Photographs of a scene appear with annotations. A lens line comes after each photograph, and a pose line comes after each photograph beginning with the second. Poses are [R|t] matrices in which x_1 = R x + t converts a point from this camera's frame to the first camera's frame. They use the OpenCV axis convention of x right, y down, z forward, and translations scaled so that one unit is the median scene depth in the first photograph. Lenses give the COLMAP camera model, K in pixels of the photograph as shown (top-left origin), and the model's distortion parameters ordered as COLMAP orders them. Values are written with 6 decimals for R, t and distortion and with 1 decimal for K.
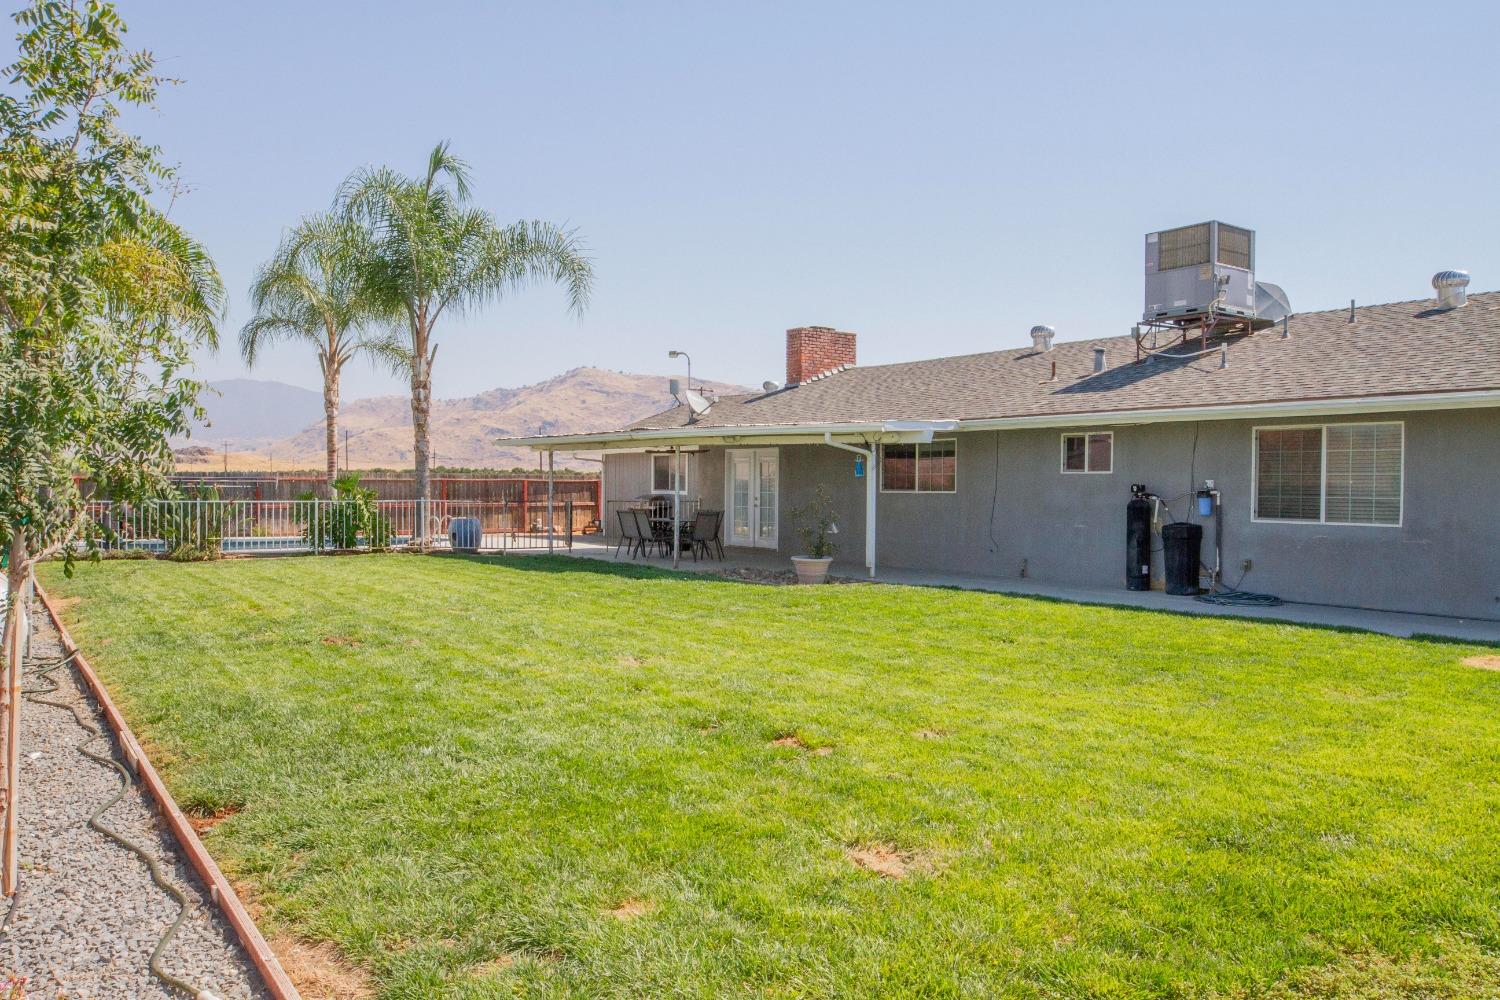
lens RADIAL K [[1127.5, 0, 734.0], [0, 1127.5, 501.7], [0, 0, 1]] dist [-0.037459, 0.004075]
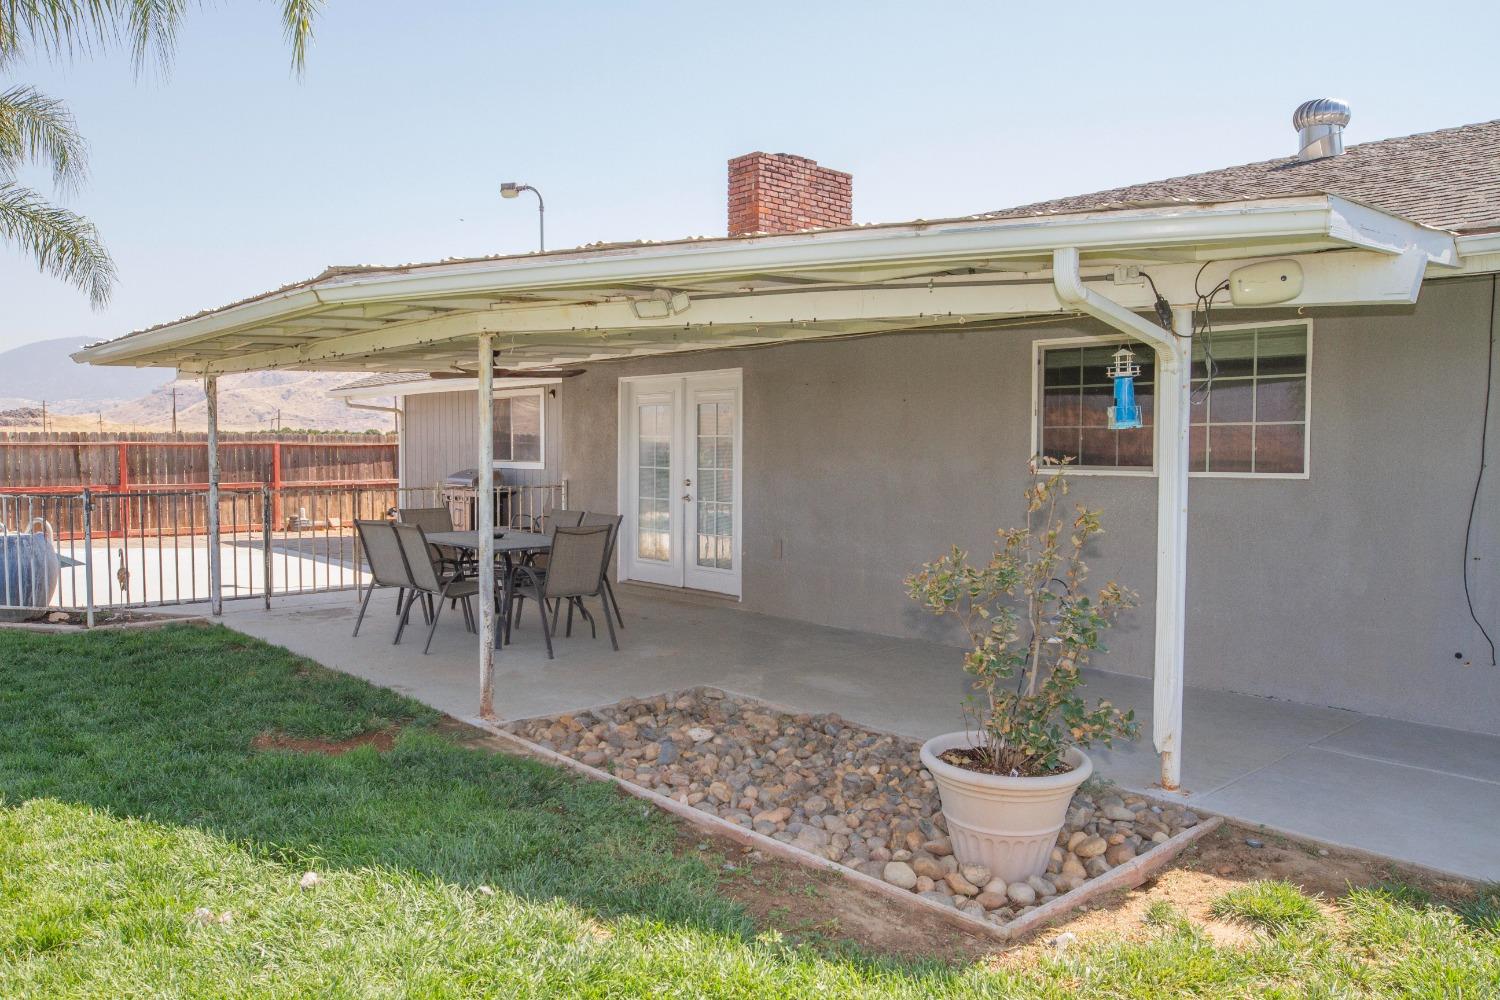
lens RADIAL K [[1127.5, 0, 734.0], [0, 1127.5, 501.7], [0, 0, 1]] dist [-0.037459, 0.004075]
pose [[0.994053, -0.008877, 0.108539, -0.010723], [0.005203, 0.999406, 0.034079, -0.009648], [-0.108777, -0.033312, 0.993508, 0.508242]]
